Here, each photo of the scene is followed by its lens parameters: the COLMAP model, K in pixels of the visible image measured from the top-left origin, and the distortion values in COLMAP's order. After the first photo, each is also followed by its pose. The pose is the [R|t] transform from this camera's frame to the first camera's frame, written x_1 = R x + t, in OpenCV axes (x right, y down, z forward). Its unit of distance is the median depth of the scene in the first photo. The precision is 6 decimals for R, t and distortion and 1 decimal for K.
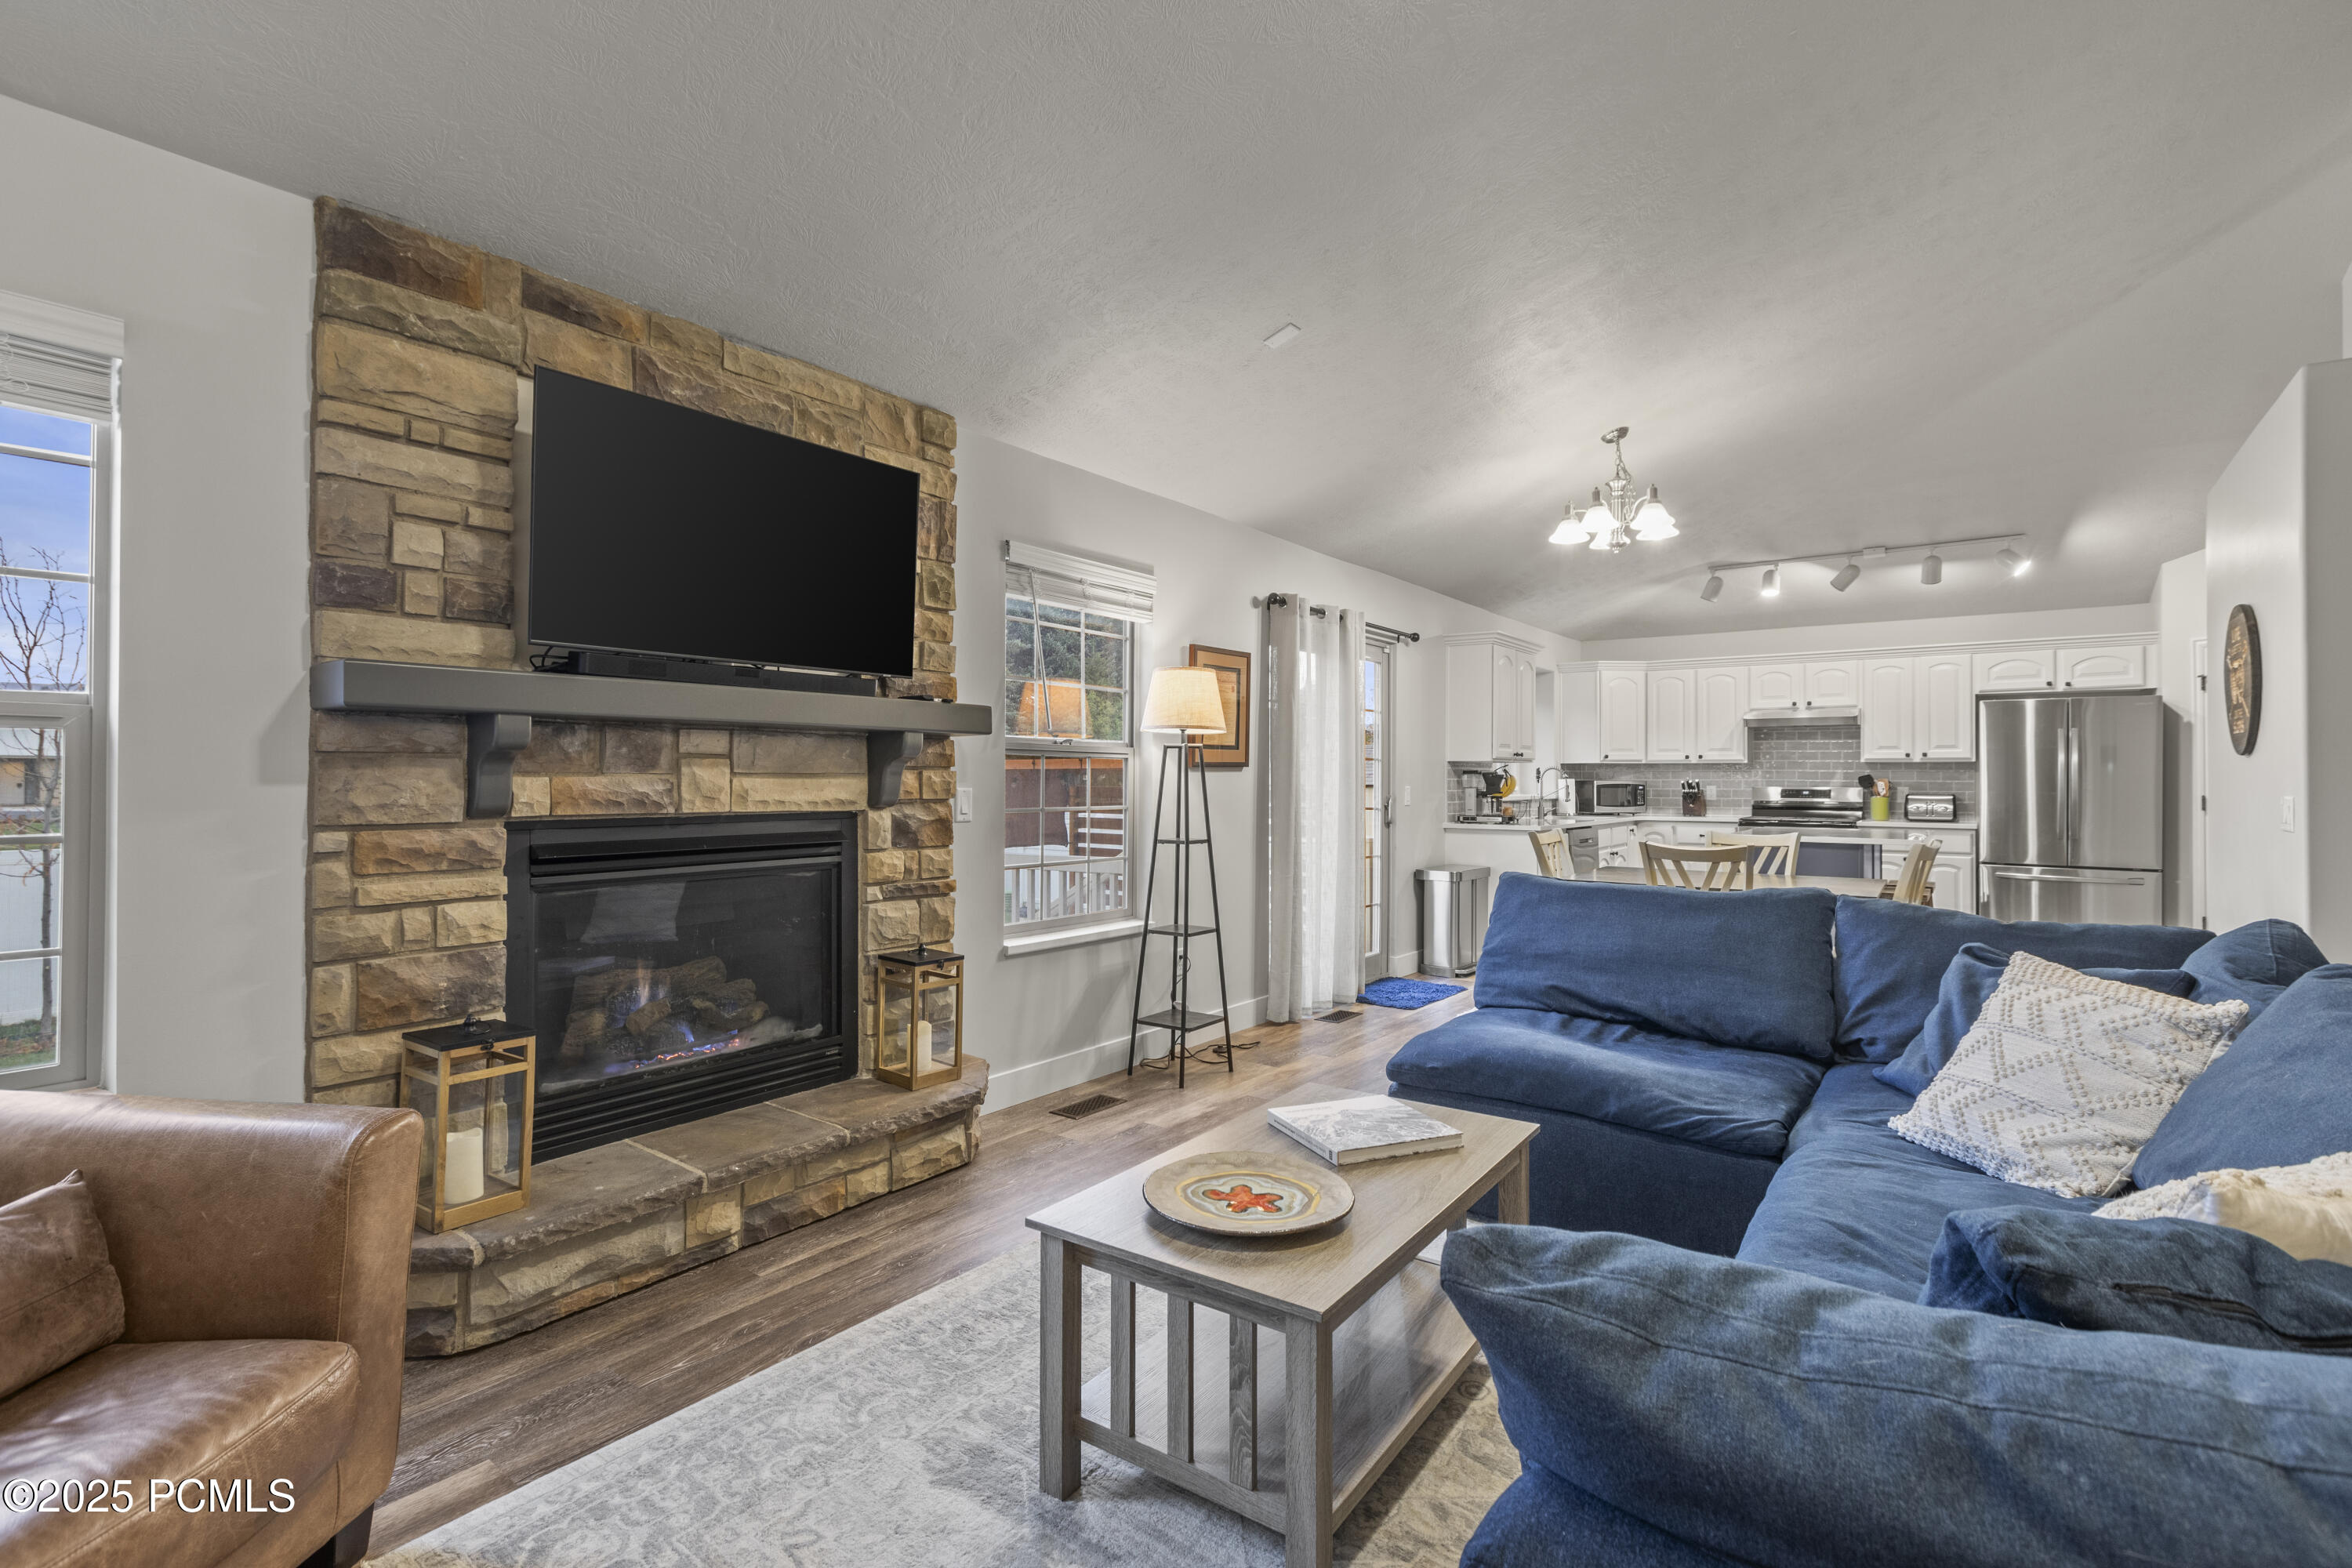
lens RADIAL K [[1053.6, 0, 1189.0], [0, 1053.6, 771.3], [0, 0, 1]] dist [0.007502, -0.001905]
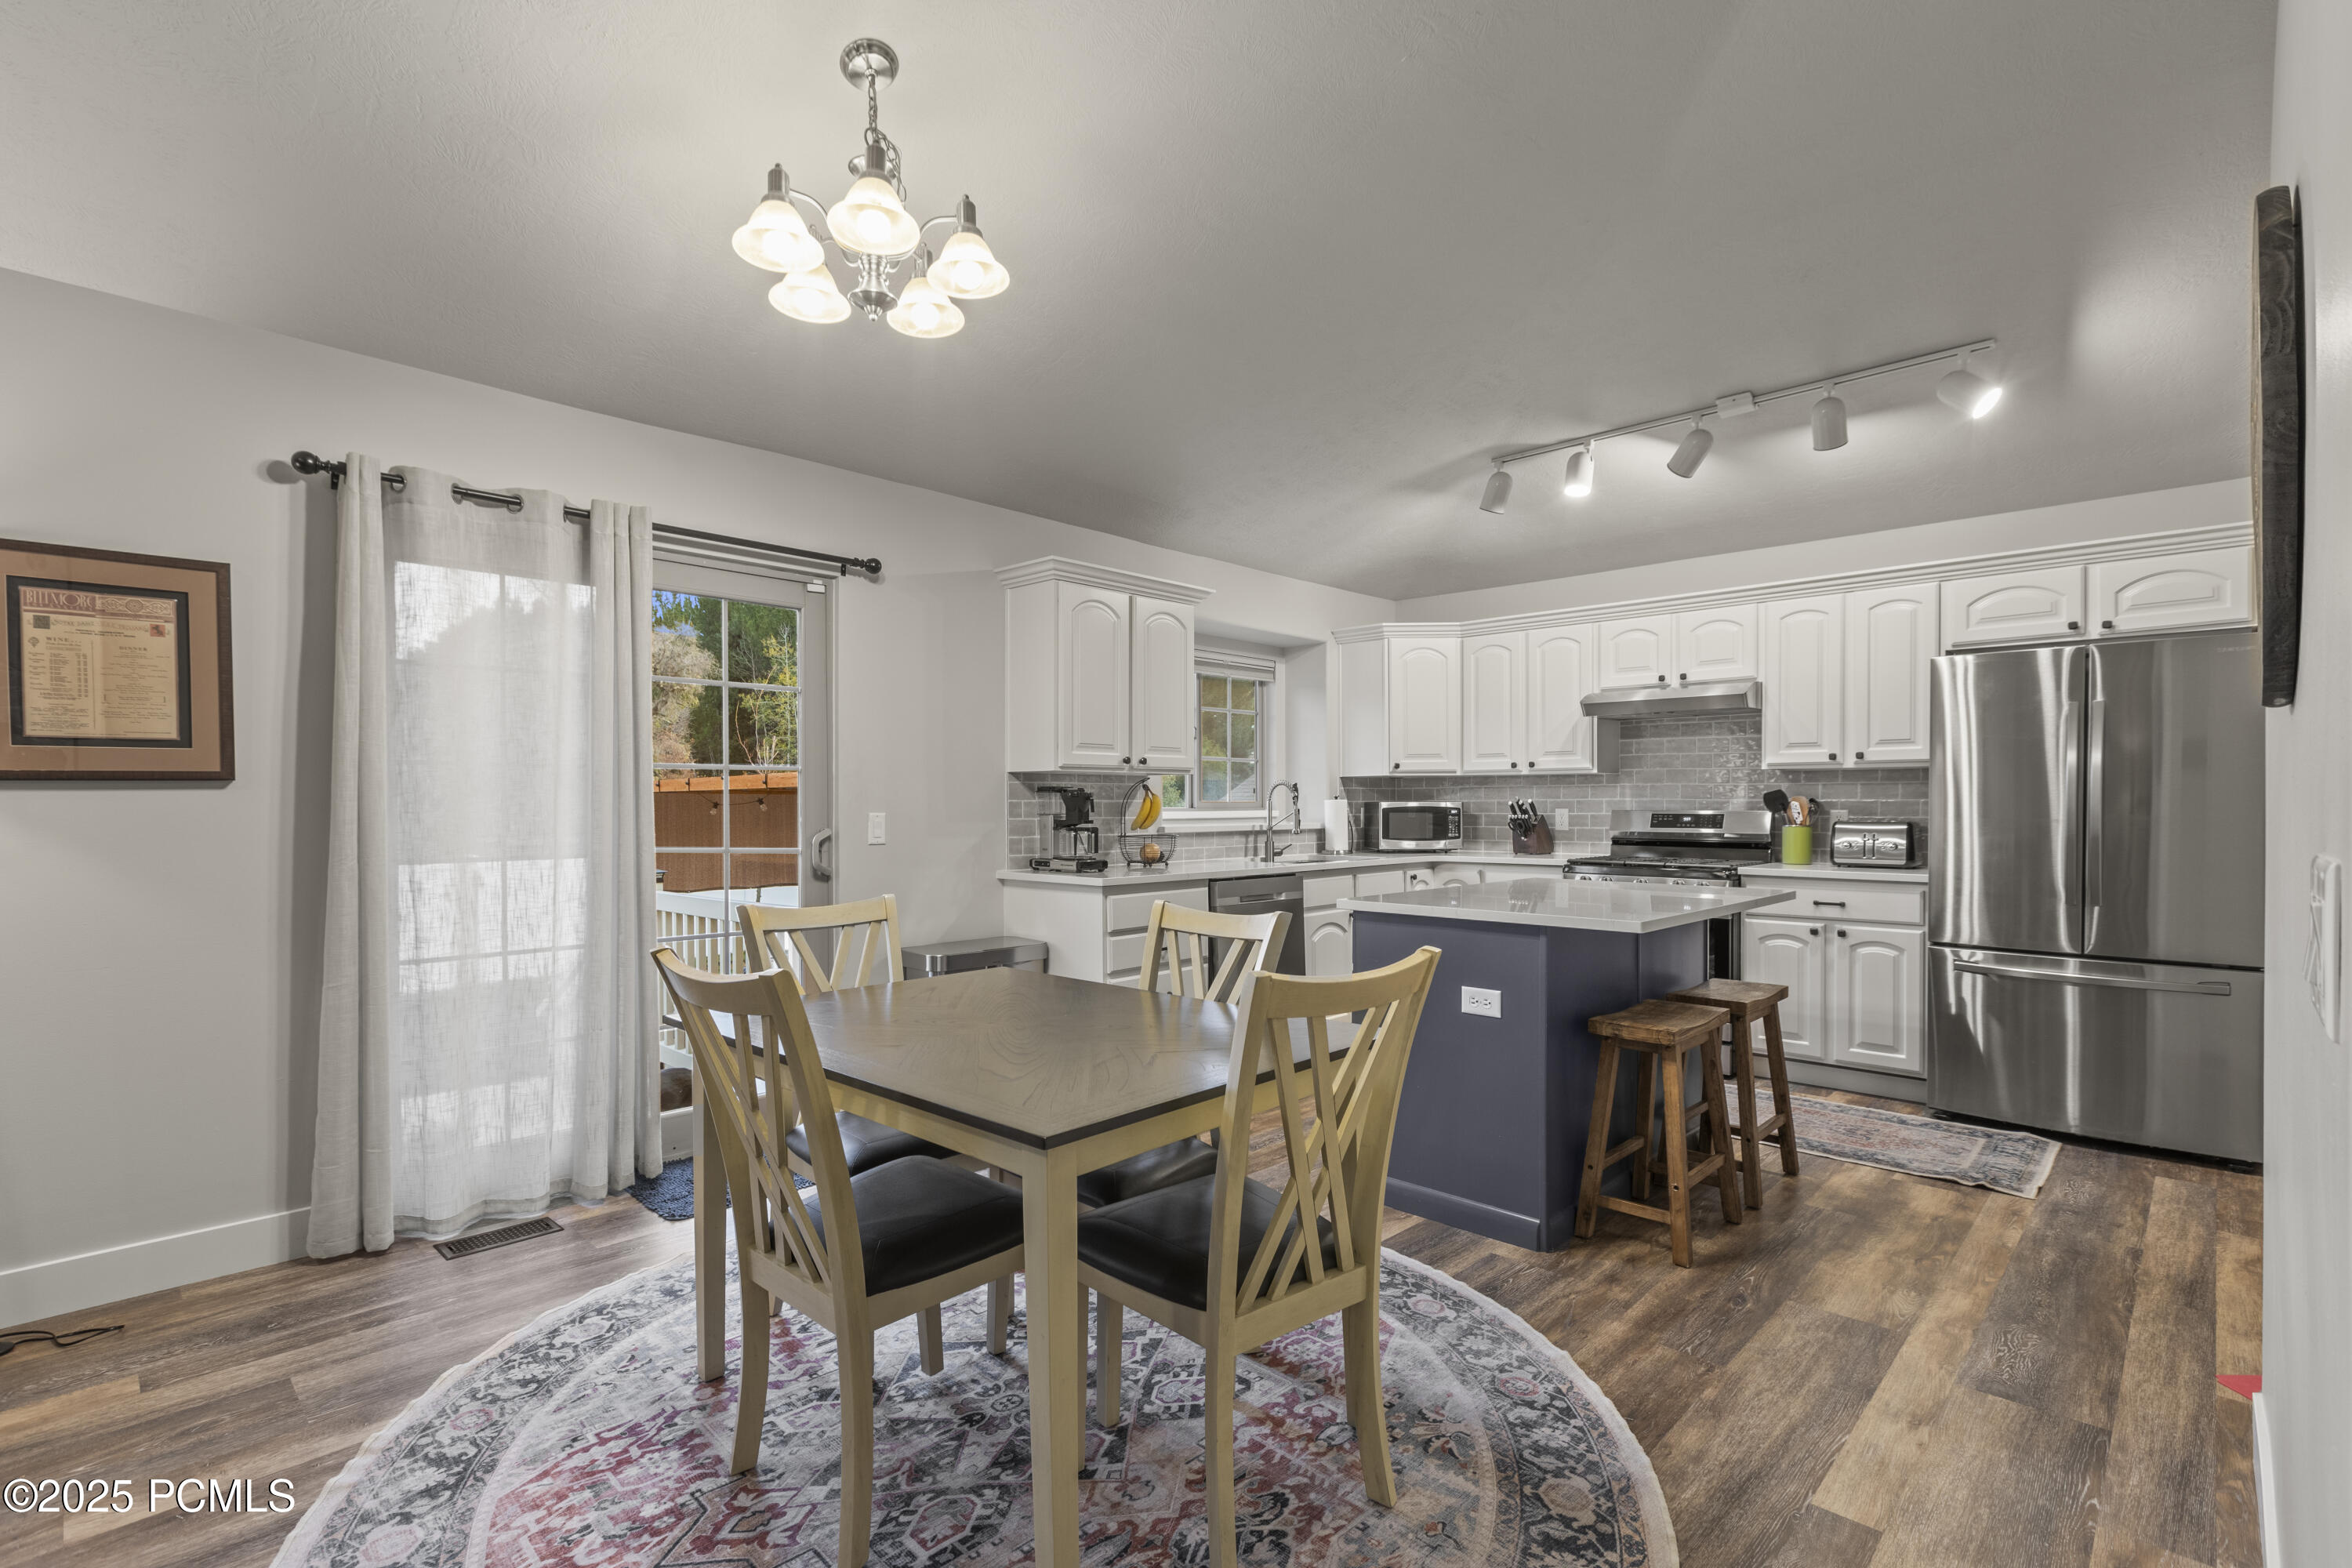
lens RADIAL K [[1053.6, 0, 1182.5], [0, 1053.6, 818.2], [0, 0, 1]] dist [0.007502, -0.001905]
pose [[0.991157, -0.002938, -0.132664, 0.854036], [0.006051, 0.999716, 0.023063, 0.007522], [0.132558, -0.023662, 0.990893, 0.769132]]
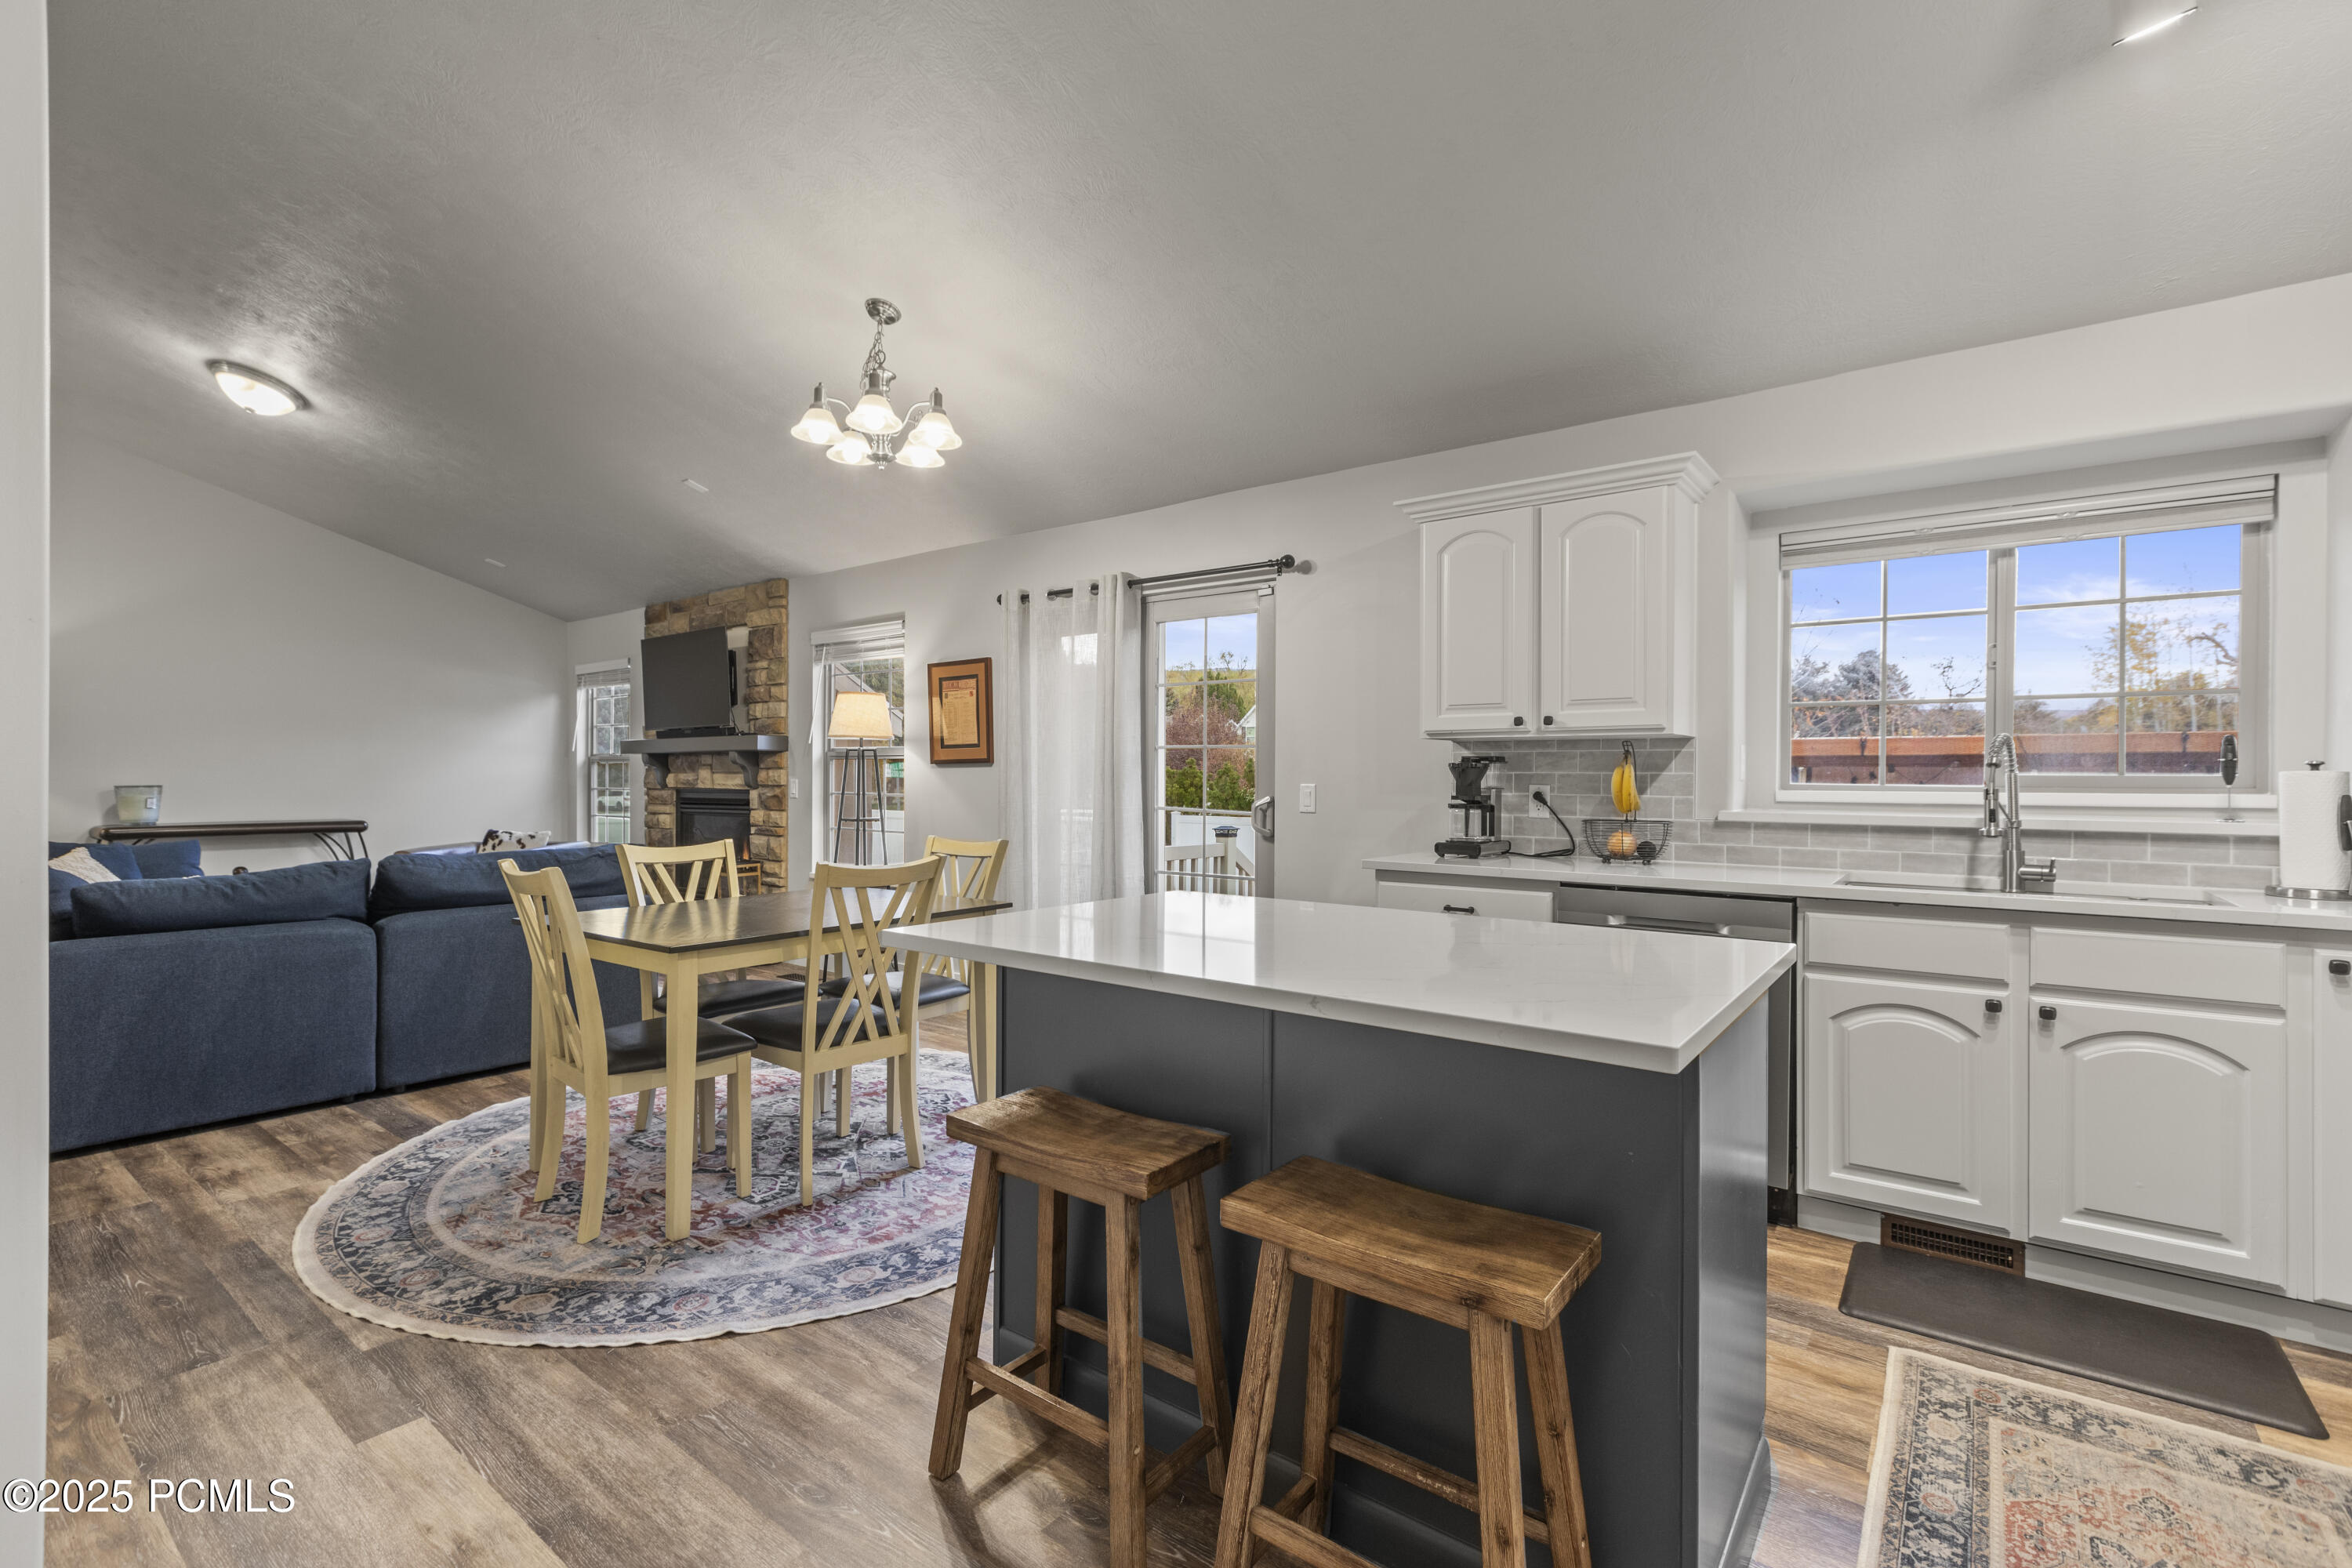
lens RADIAL K [[1053.6, 0, 1140.3], [0, 1053.6, 786.8], [0, 0, 1]] dist [0.007502, -0.001905]
pose [[-0.022663, 0.004036, -0.999735, 1.618375], [0.002845, 0.999988, 0.003973, 0.023504], [0.999739, -0.002754, -0.022674, 1.684605]]
